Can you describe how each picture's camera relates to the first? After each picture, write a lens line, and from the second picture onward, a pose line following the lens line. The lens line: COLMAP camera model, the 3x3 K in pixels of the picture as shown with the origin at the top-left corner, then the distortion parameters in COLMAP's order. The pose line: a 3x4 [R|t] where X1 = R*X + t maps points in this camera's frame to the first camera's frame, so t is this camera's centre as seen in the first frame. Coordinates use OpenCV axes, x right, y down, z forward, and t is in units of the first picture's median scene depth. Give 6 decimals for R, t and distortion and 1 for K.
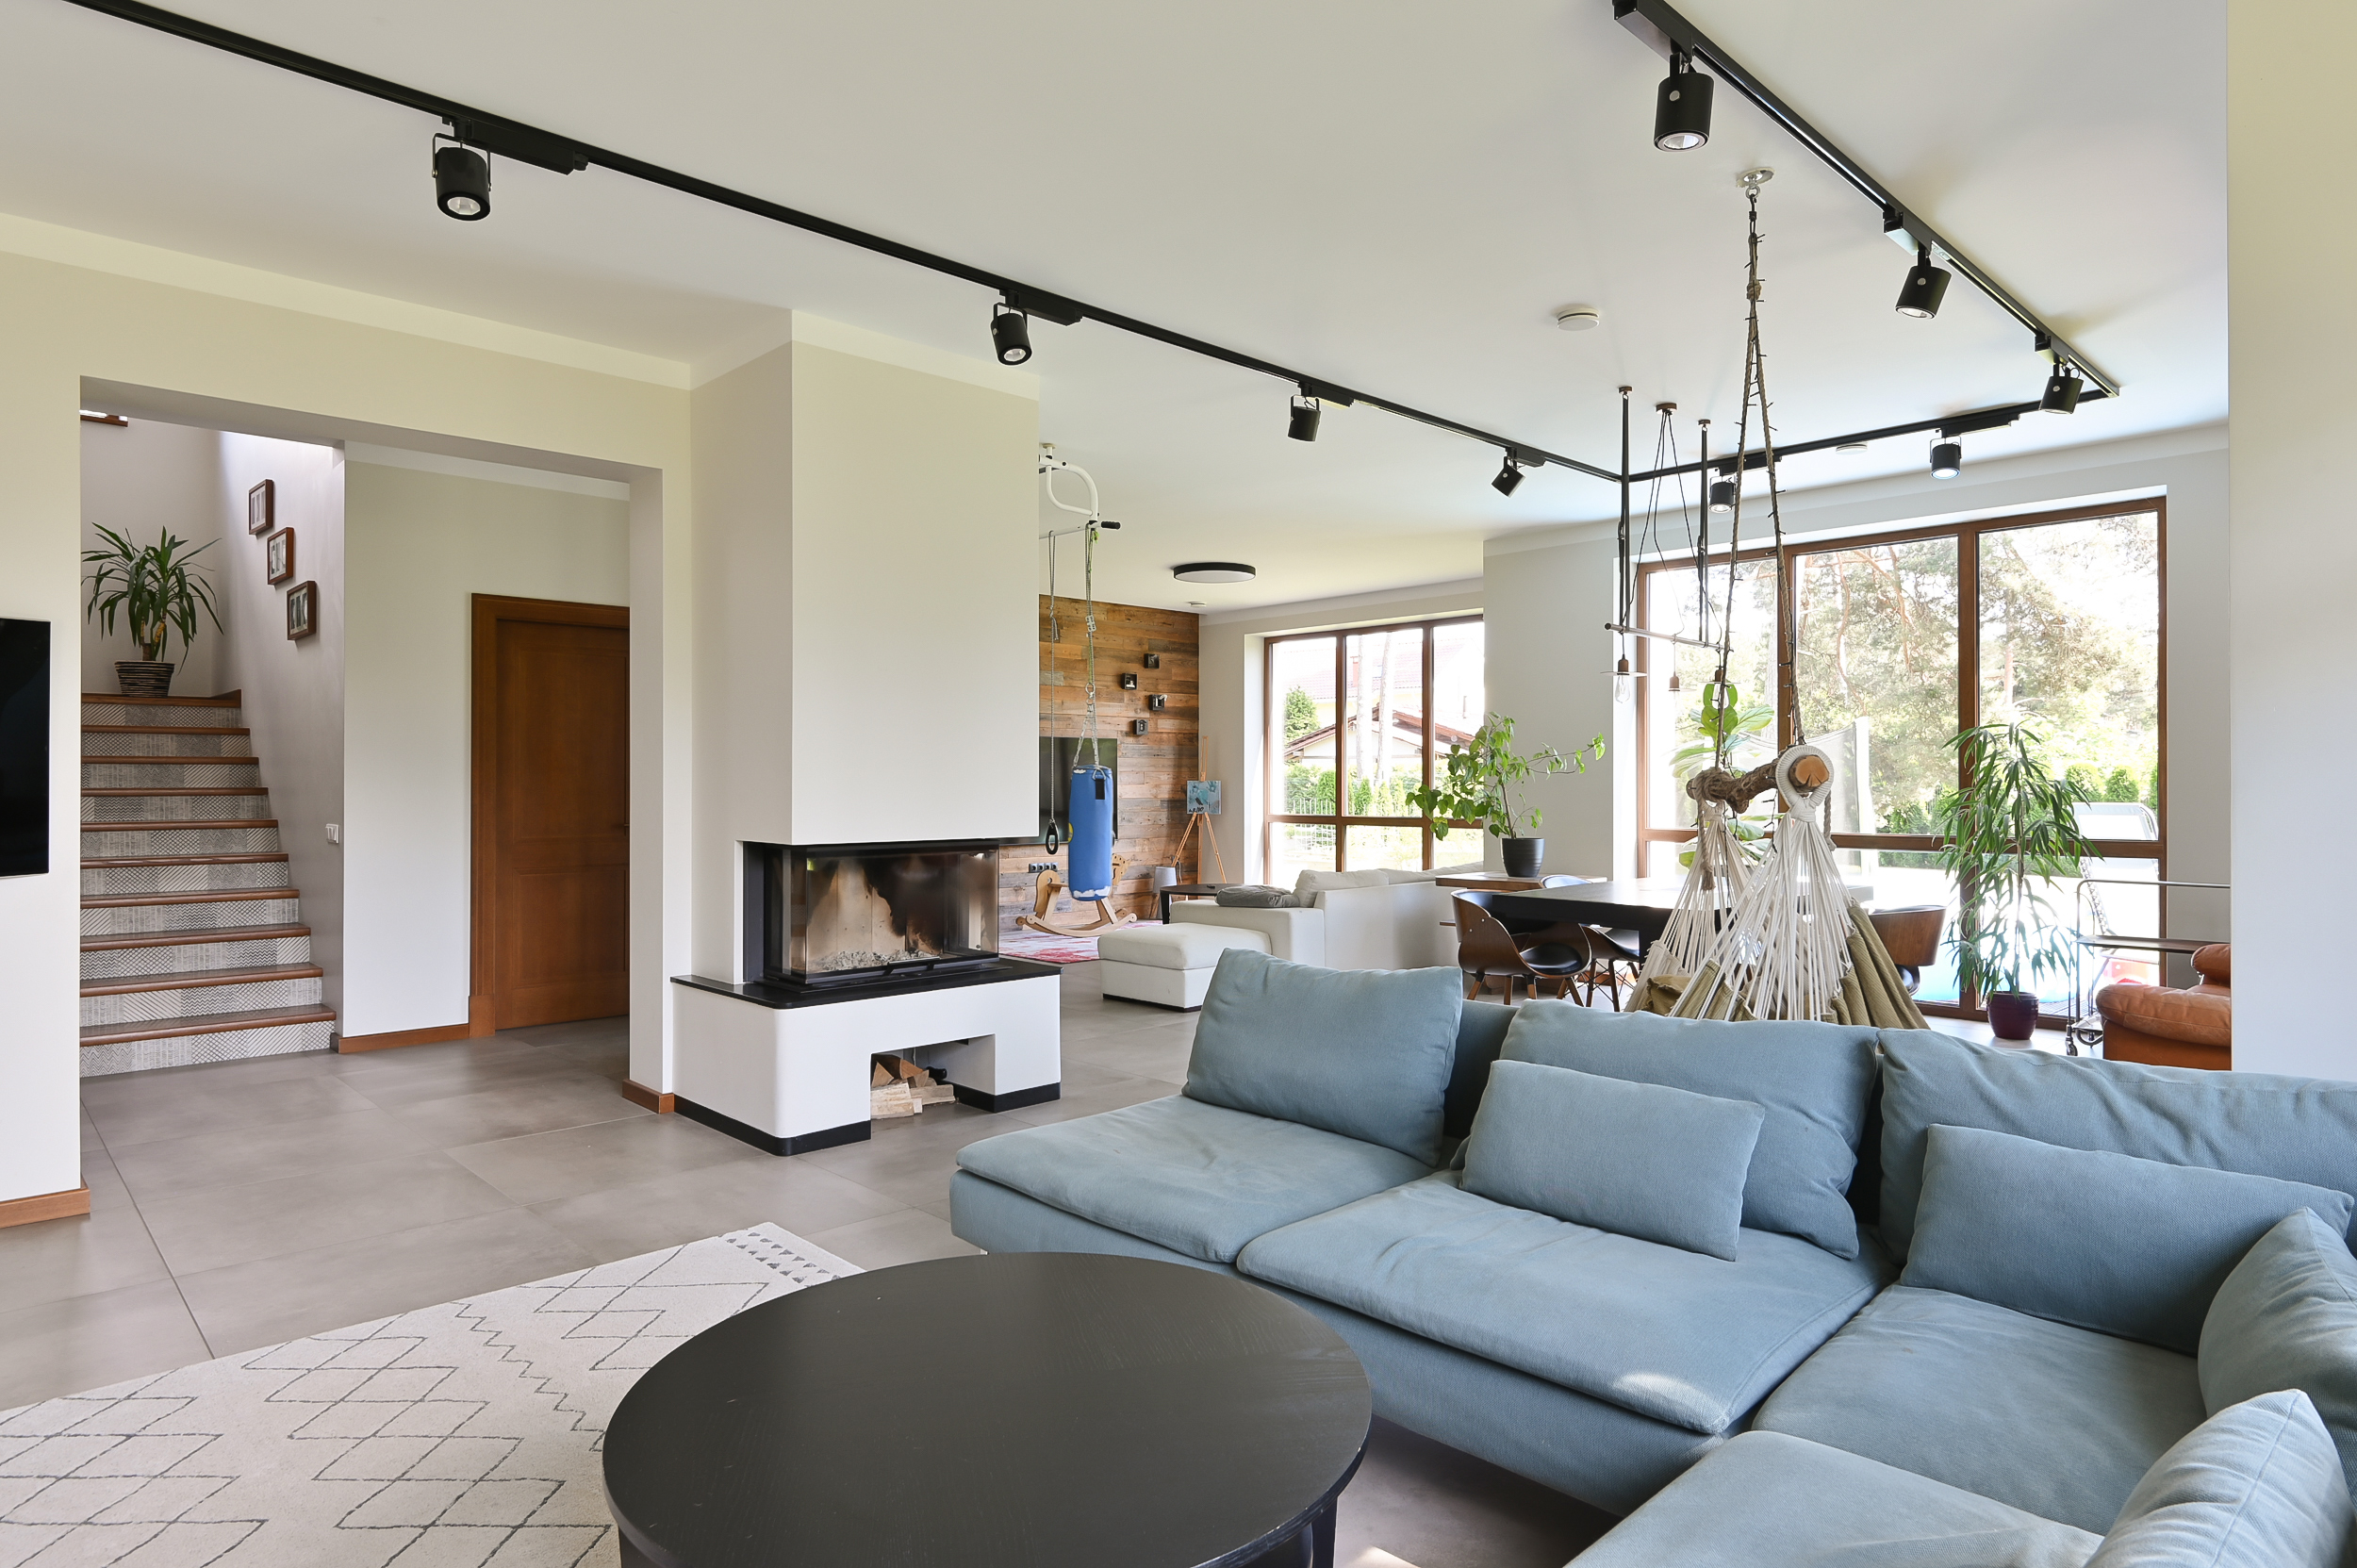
lens RADIAL K [[1335.5, 0, 1183.9], [0, 1335.5, 769.6], [0, 0, 1]] dist [-0.003247, -0.003420]
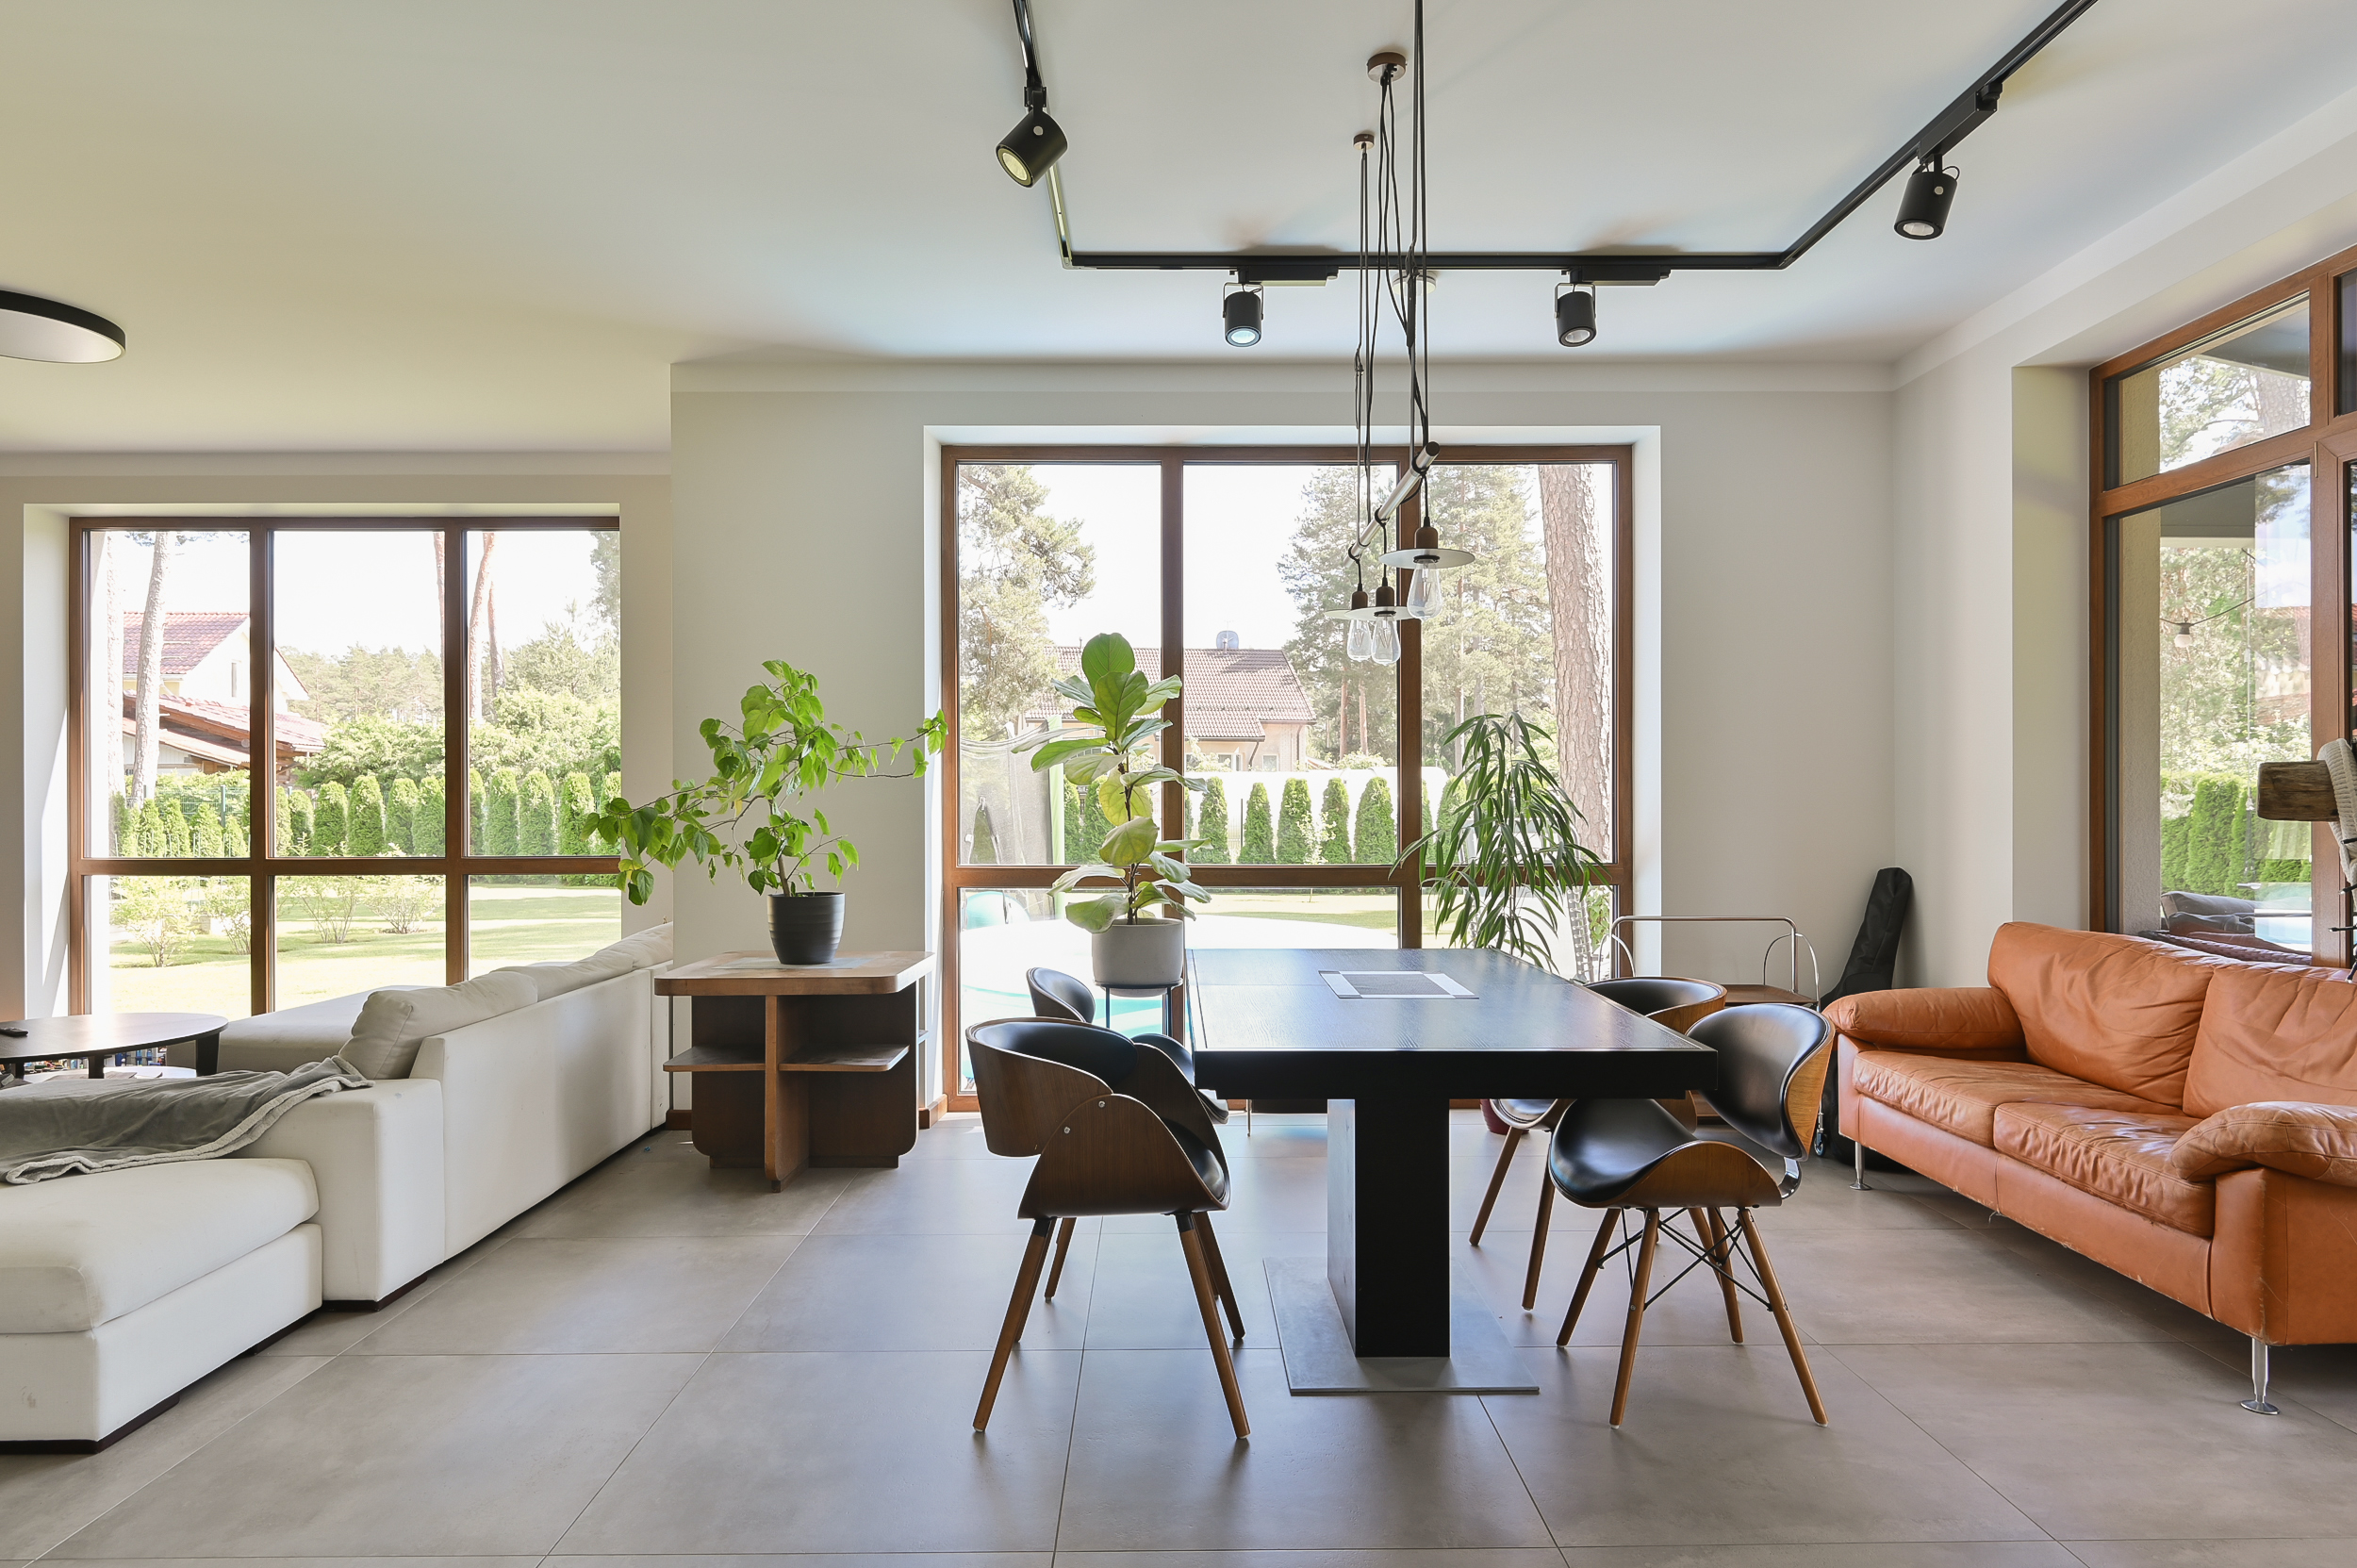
lens RADIAL K [[1389.1, 0, 1177.3], [0, 1389.1, 797.7], [0, 0, 1]] dist [0.017009, -0.018649]
pose [[0.681756, 0.001914, 0.731577, -0.059179], [-0.005670, 0.999980, 0.002667, 0.008283], [-0.731557, -0.005966, 0.681754, 0.445790]]
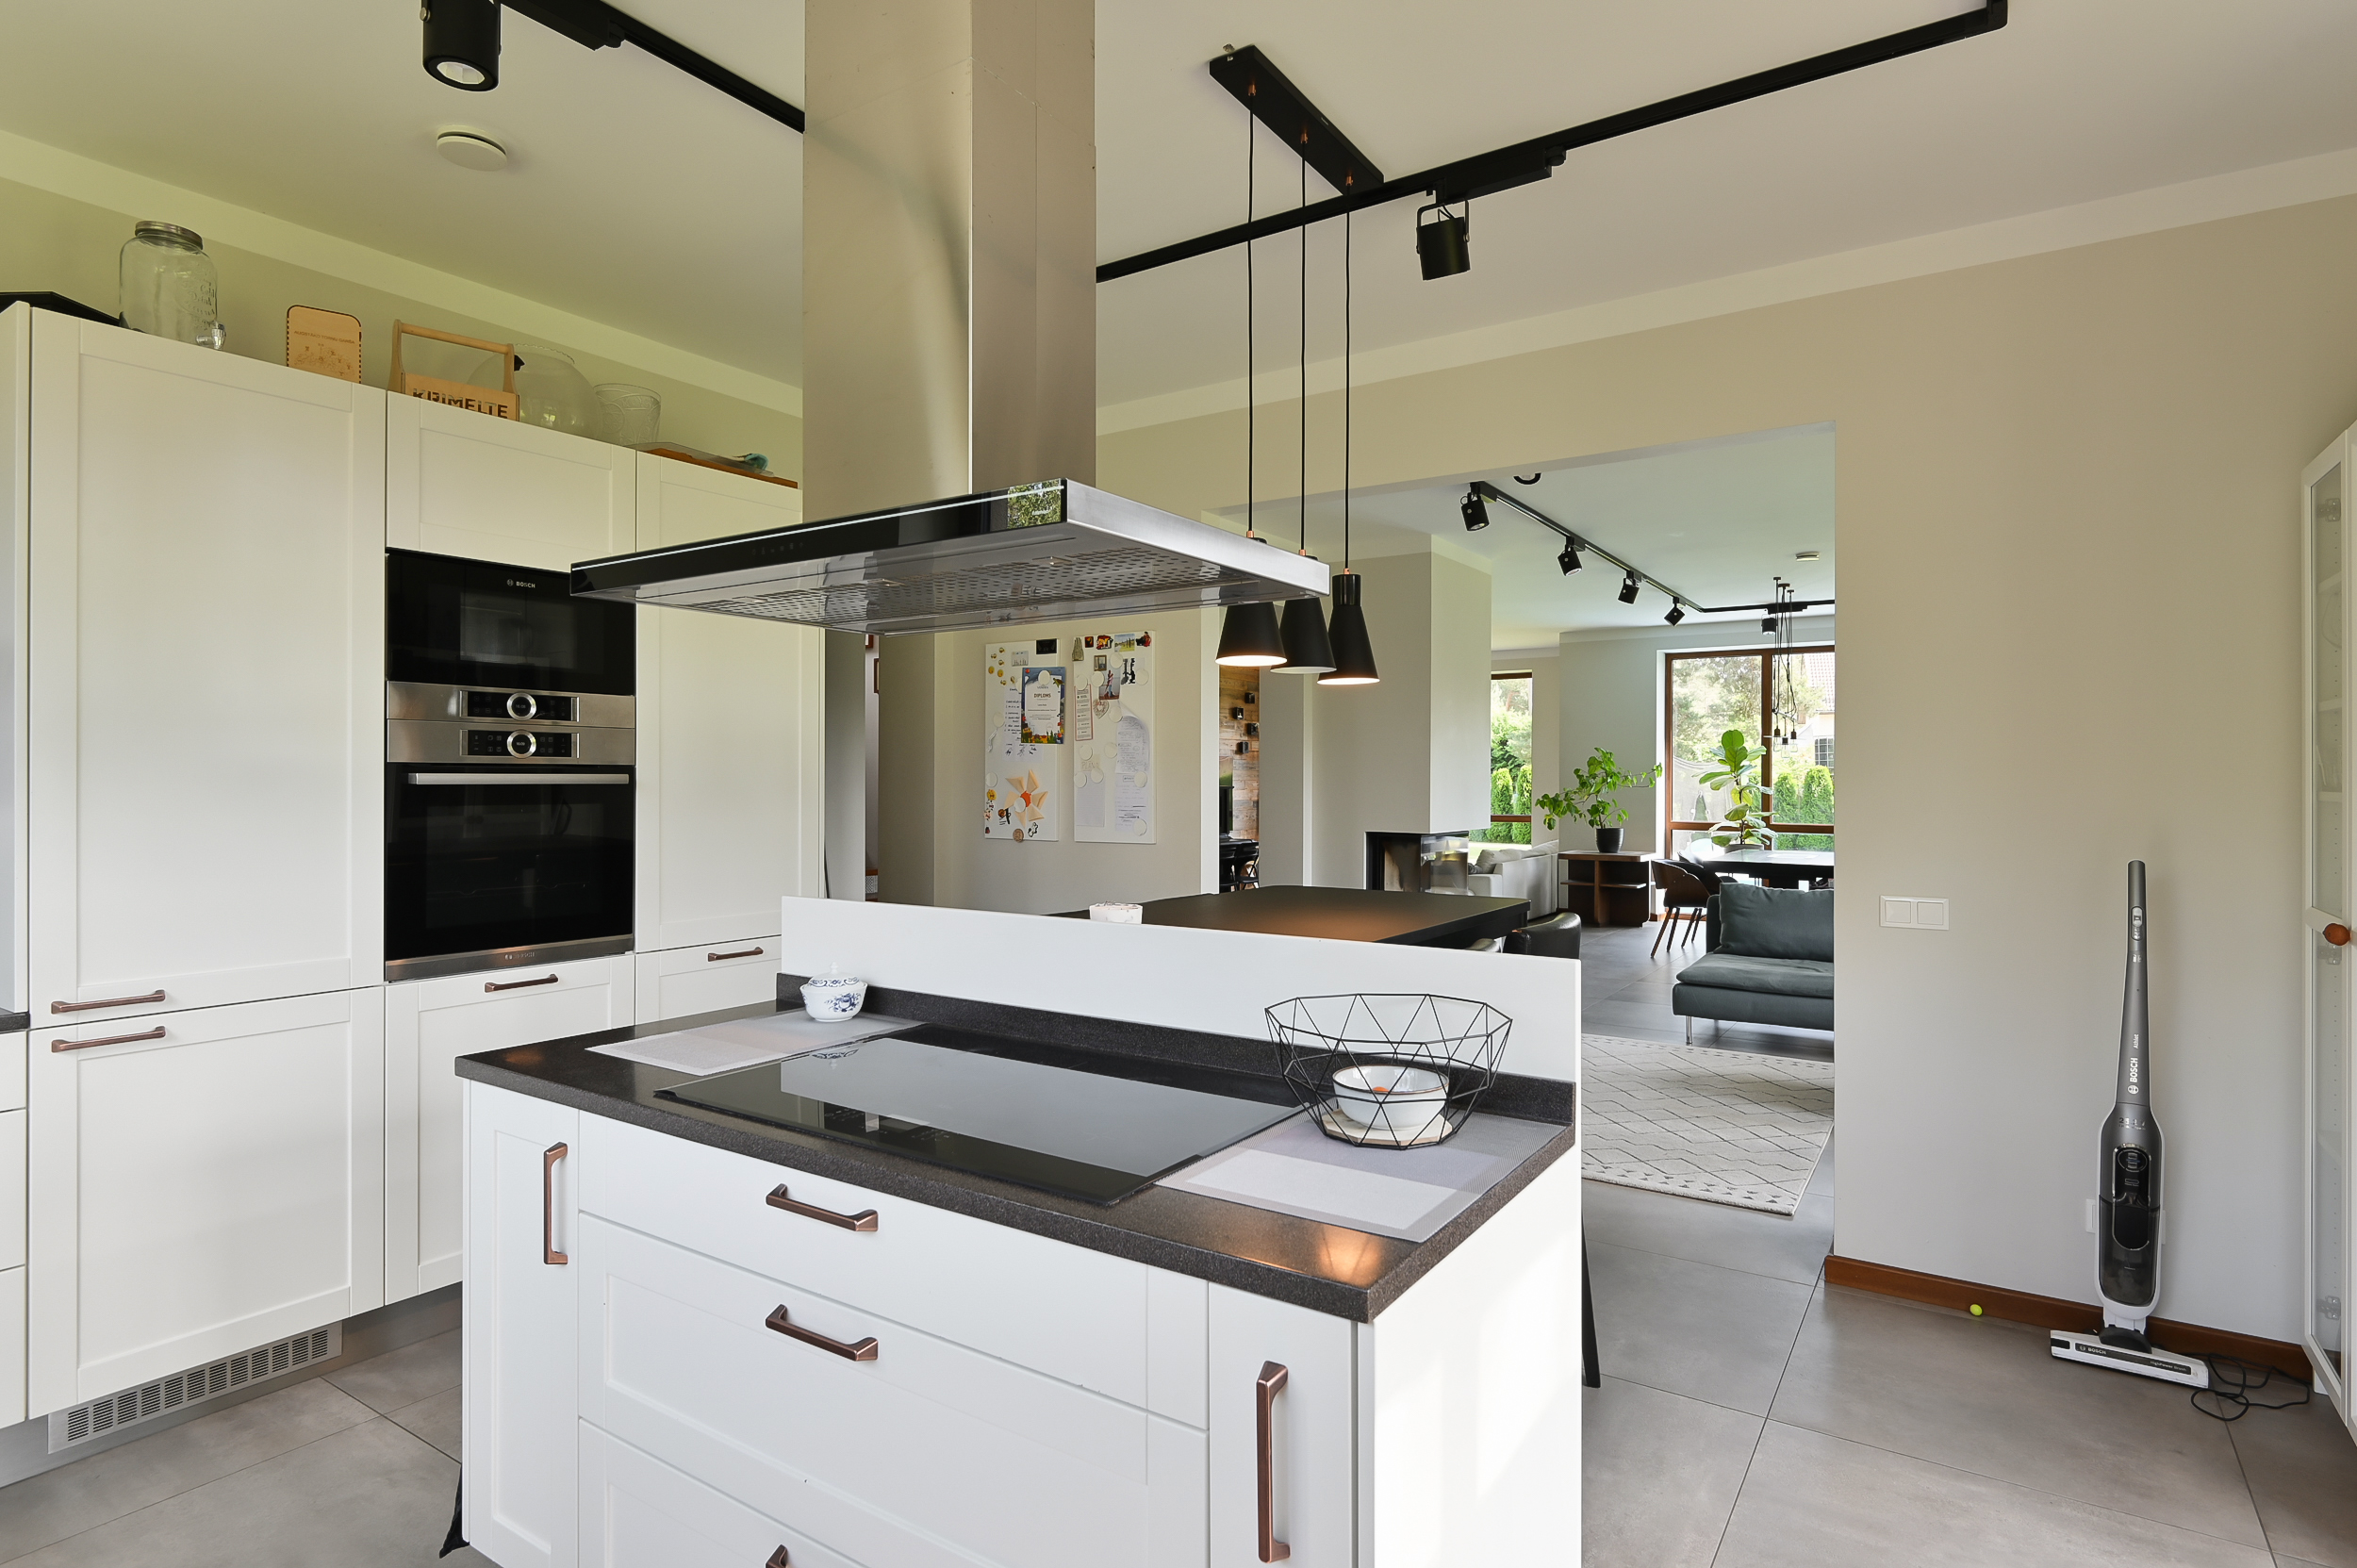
lens RADIAL K [[1233.0, 0, 1184.1], [0, 1233.0, 779.5], [0, 0, 1]] dist [-0.003527, -0.002661]
pose [[0.975401, 0.004618, 0.220390, -0.505808], [-0.006826, 0.999934, 0.009259, -0.014470], [-0.220333, -0.010536, 0.975368, -0.280987]]
